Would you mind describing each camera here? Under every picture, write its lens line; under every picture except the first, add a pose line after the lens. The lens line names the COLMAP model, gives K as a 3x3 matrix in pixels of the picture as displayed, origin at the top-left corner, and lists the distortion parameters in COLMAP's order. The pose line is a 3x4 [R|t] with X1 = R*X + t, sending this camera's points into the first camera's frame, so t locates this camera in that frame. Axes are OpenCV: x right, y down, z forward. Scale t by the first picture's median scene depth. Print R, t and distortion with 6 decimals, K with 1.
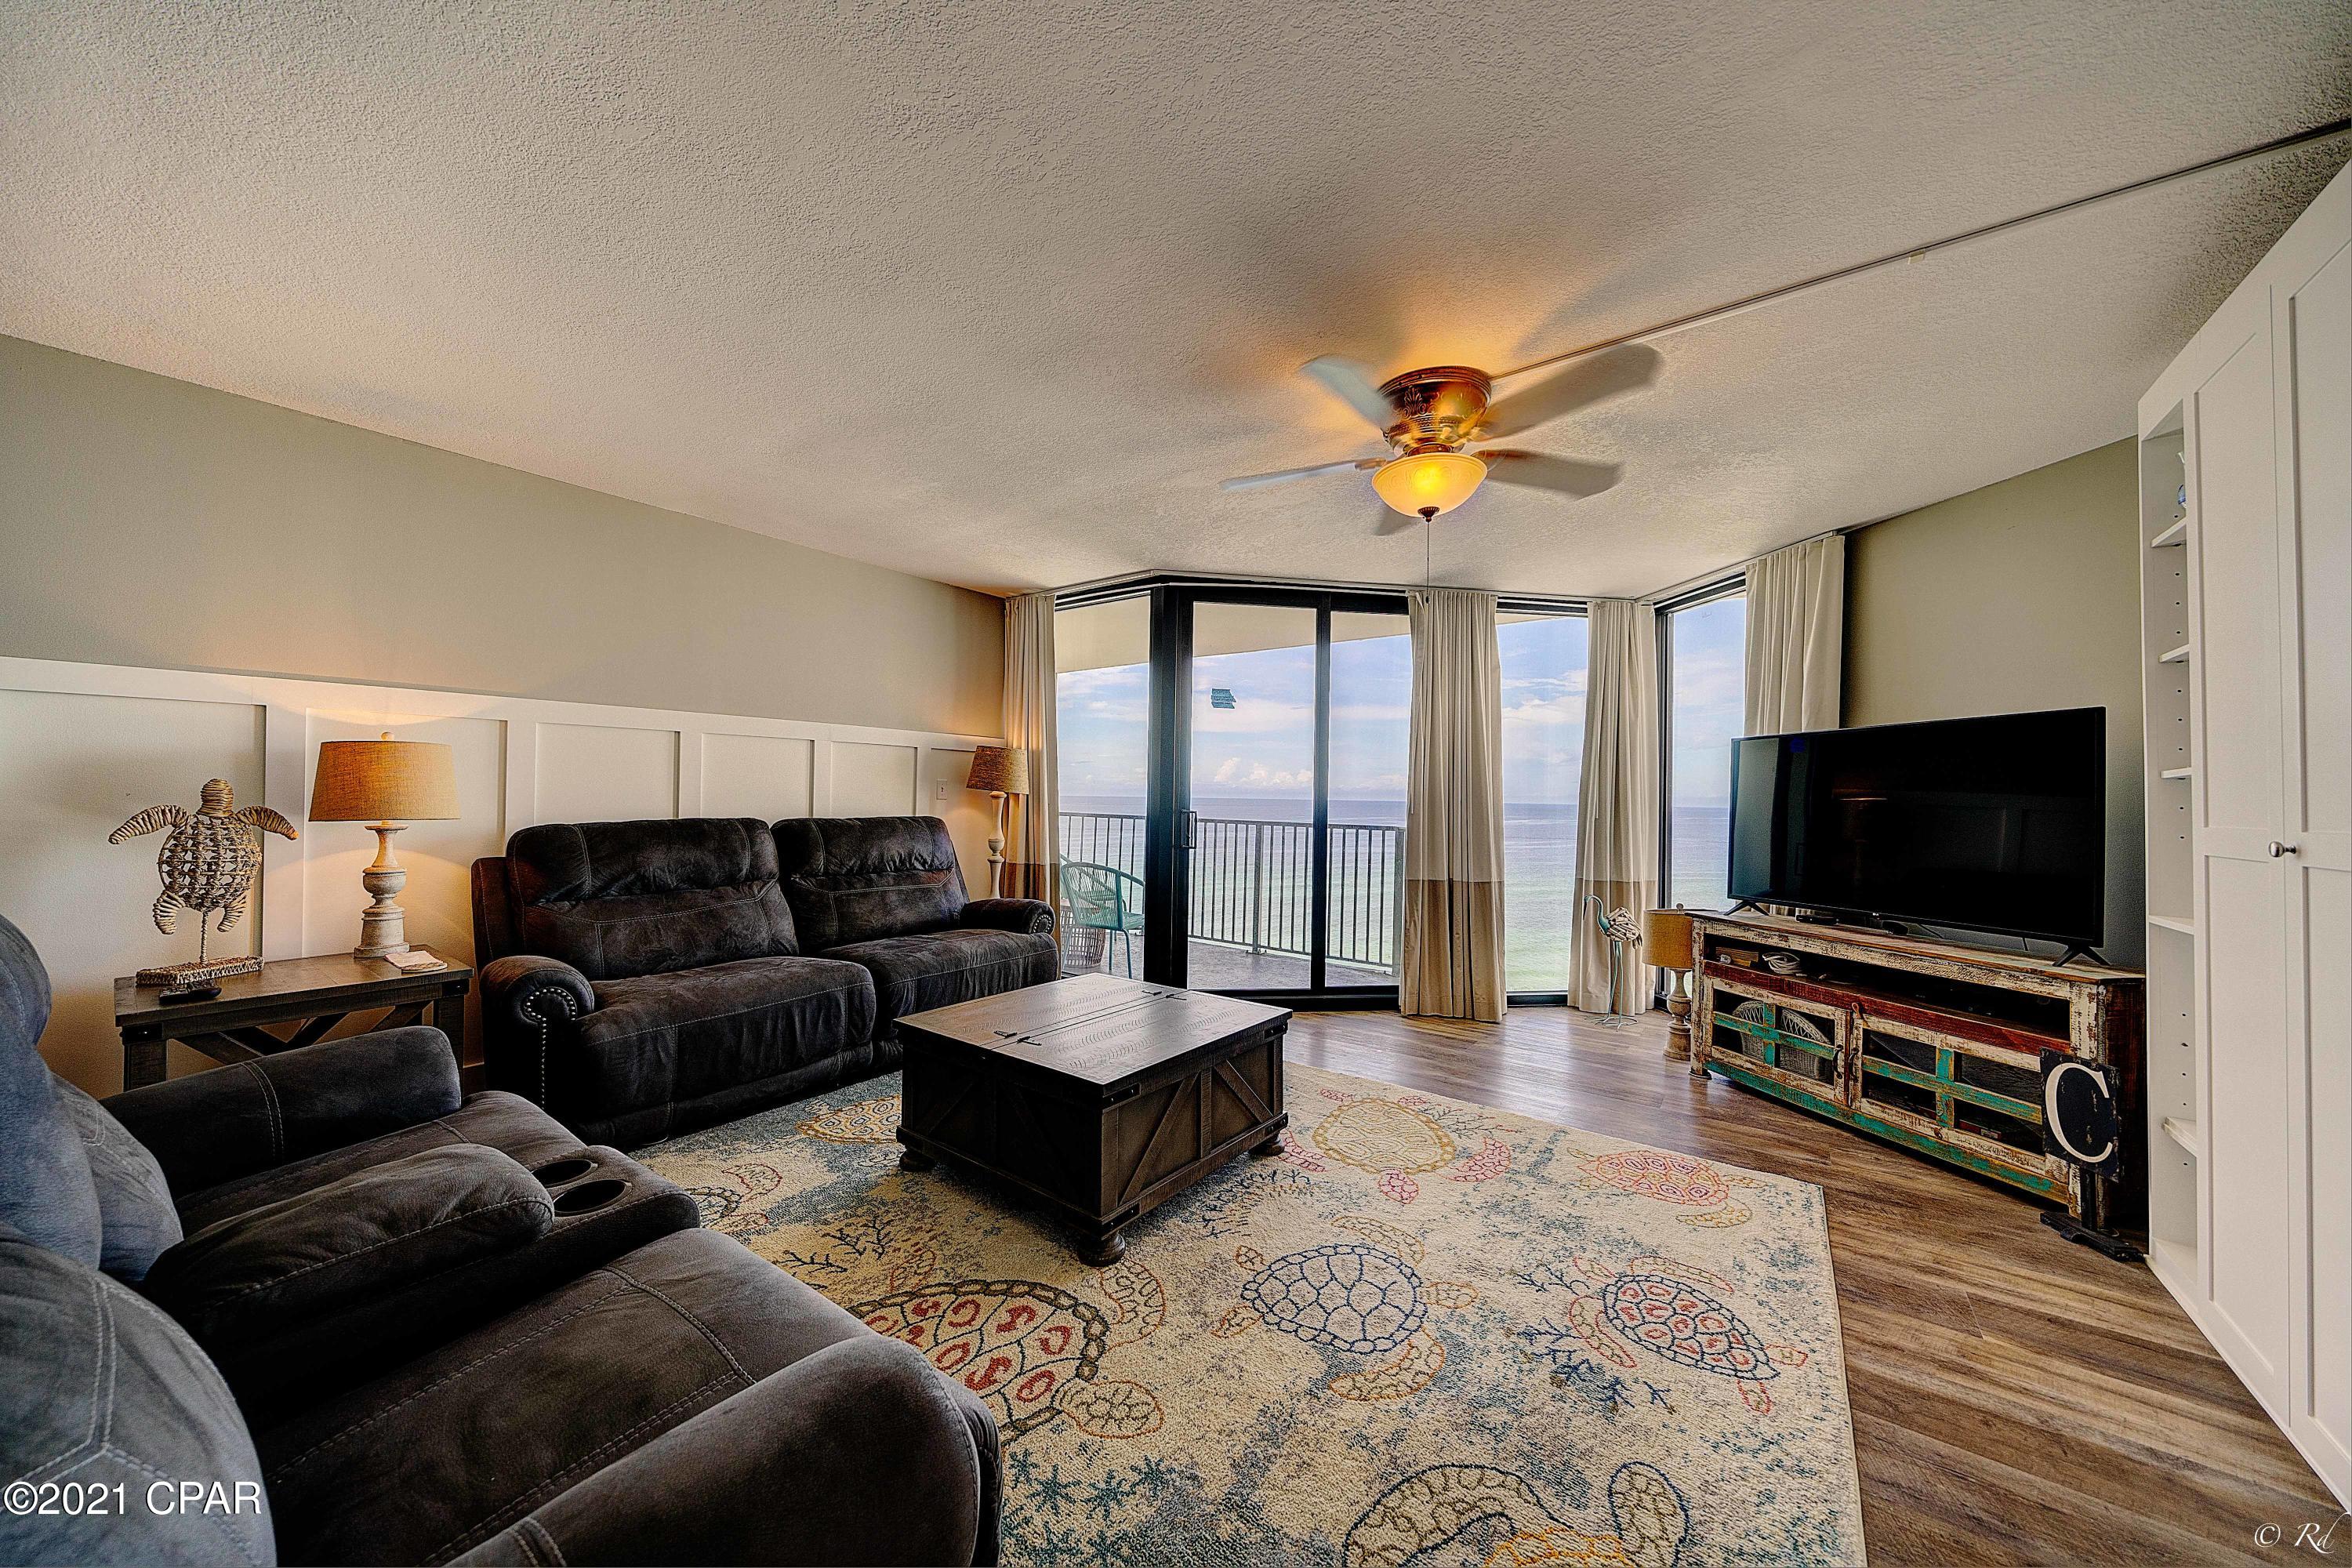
lens RADIAL K [[801.5, 0, 1171.8], [0, 801.5, 778.2], [0, 0, 1]] dist [-0.005327, -0.000192]
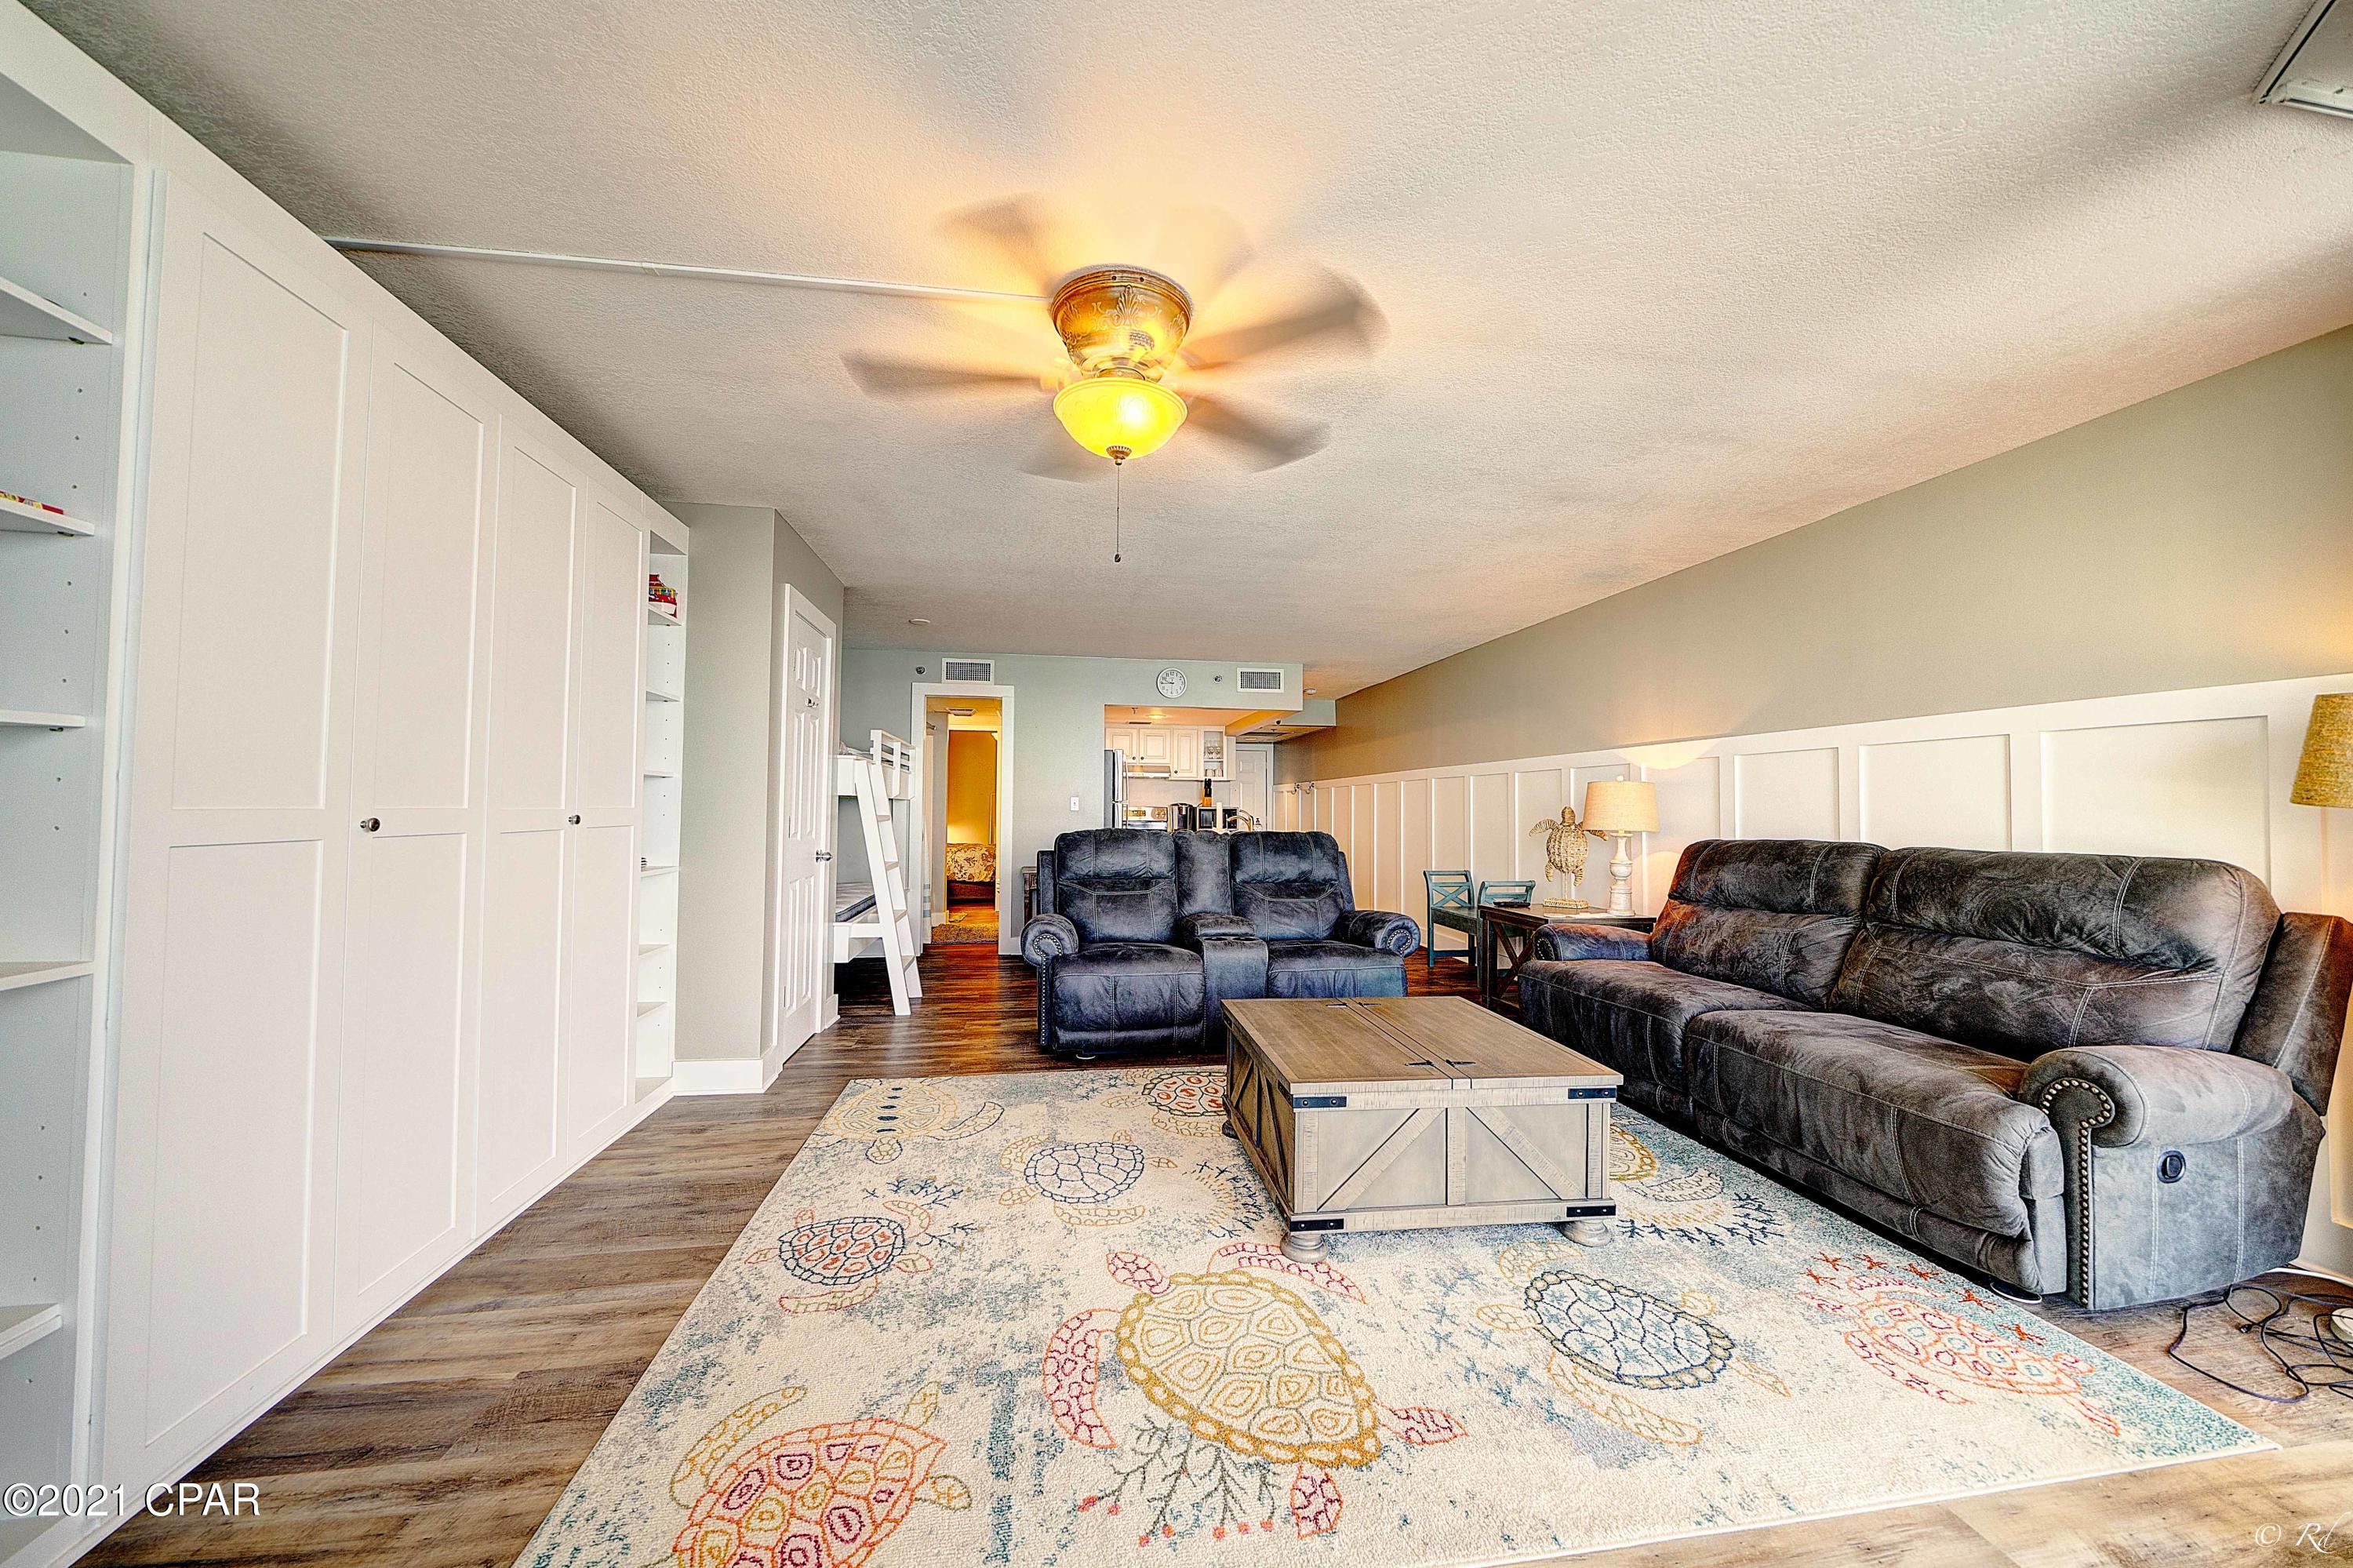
lens RADIAL K [[801.9, 0, 1167.5], [0, 801.9, 760.4], [0, 0, 1]] dist [-0.005327, -0.000192]
pose [[-0.691845, -0.061503, -0.719422, 0.653836], [-0.003787, 0.996661, -0.081561, 0.039062], [0.722036, -0.053703, -0.689768, 1.197375]]
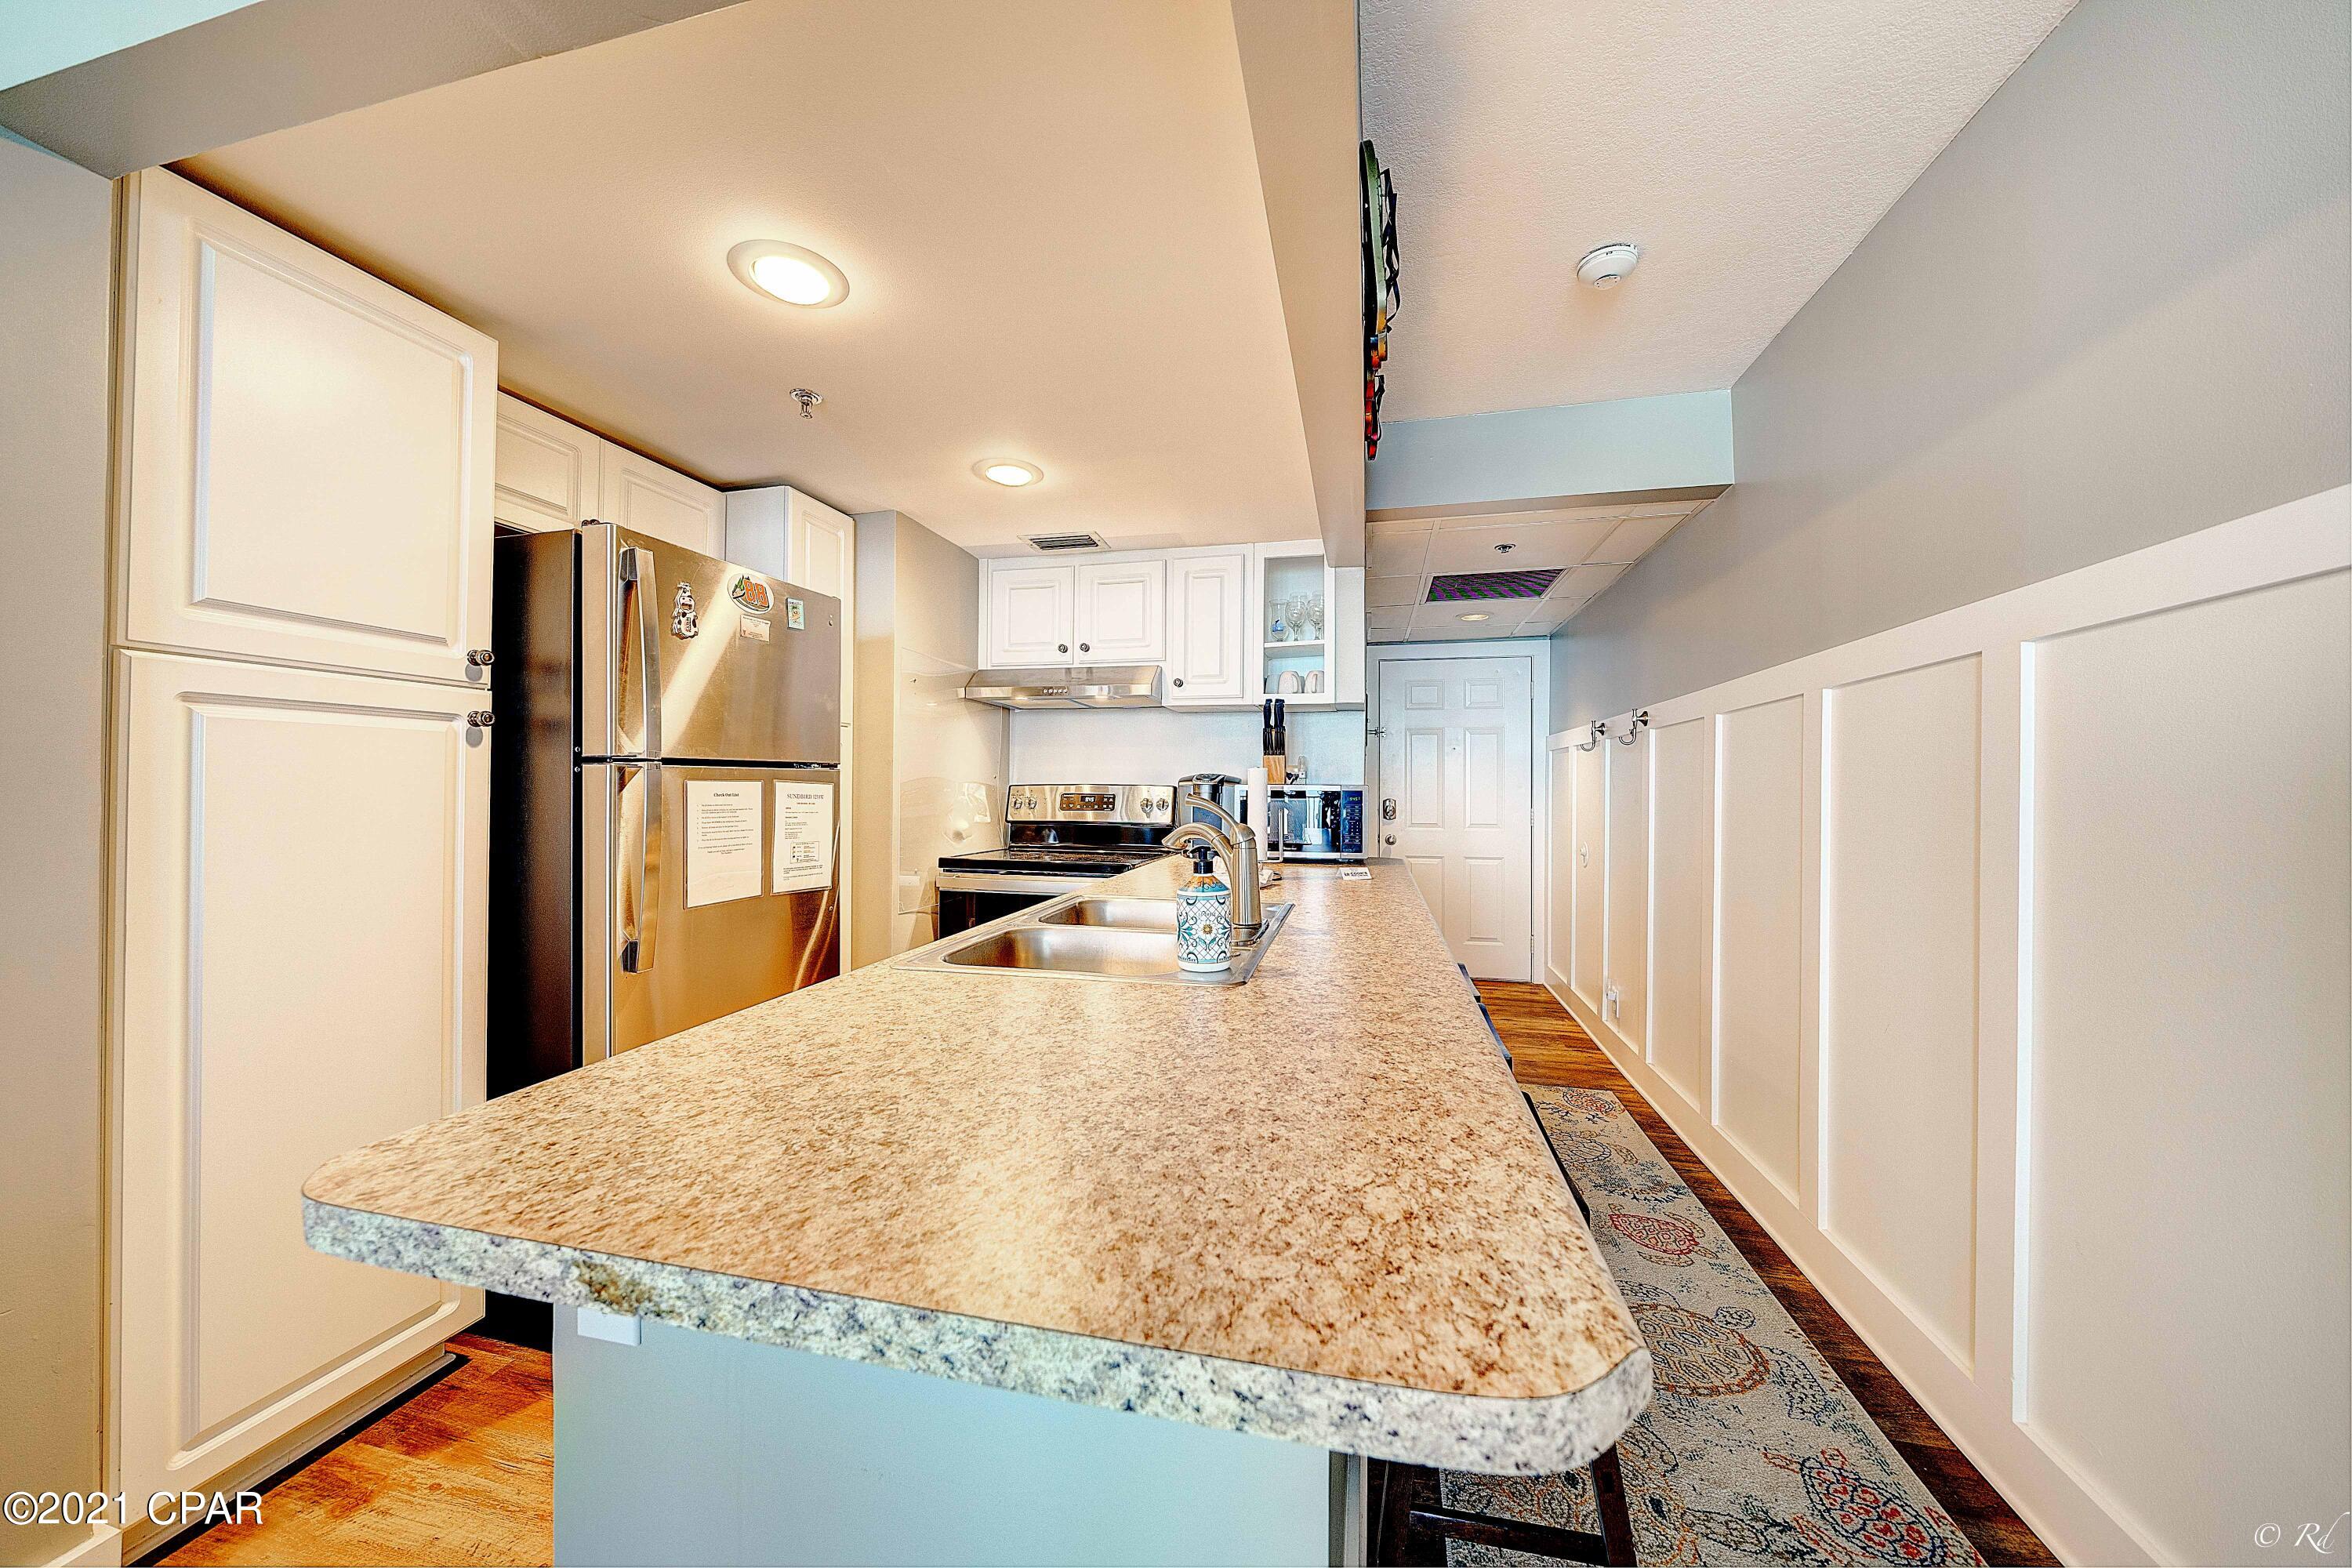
lens RADIAL K [[801.5, 0, 1174.4], [0, 801.5, 779.1], [0, 0, 1]] dist [-0.005327, -0.000192]
pose [[-0.913909, -0.009571, -0.405807, -1.304671], [0.000576, 0.999690, -0.024875, -0.023691], [0.405920, -0.022967, -0.913620, -0.043141]]
